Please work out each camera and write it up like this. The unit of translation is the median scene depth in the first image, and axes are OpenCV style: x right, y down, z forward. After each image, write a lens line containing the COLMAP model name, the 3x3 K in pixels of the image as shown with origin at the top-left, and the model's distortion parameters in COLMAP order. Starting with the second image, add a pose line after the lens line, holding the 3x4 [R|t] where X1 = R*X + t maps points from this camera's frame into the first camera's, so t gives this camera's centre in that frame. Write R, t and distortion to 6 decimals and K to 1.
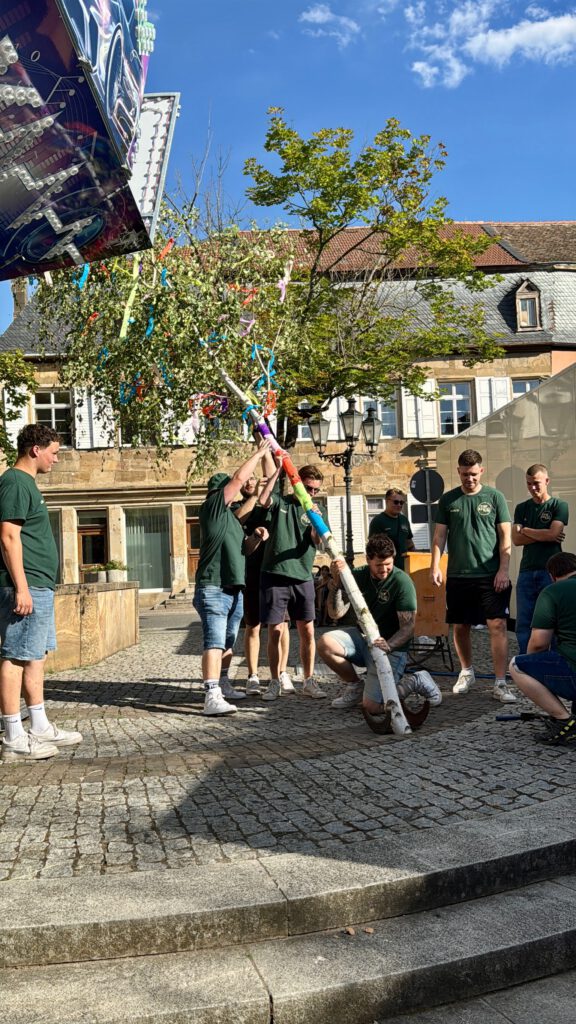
lens RADIAL K [[898.6, 0, 288.0], [0, 898.6, 512.0], [0, 0, 1]] dist [0.108860, -0.155055]
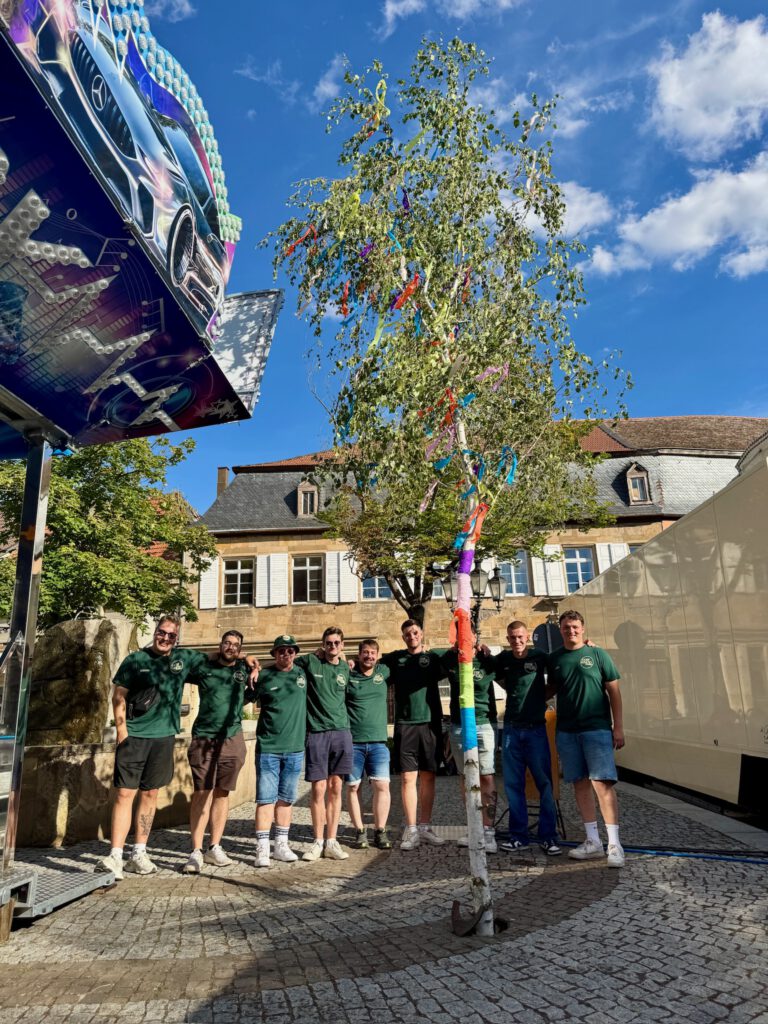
lens RADIAL K [[716.2, 0, 384.0], [0, 716.2, 512.0], [0, 0, 1]] dist [0.078534, -0.097776]
pose [[0.995102, -0.018103, -0.097187, 0.041416], [-0.001660, 0.979892, -0.199524, -0.004302], [0.098844, 0.198708, 0.975062, 0.092758]]
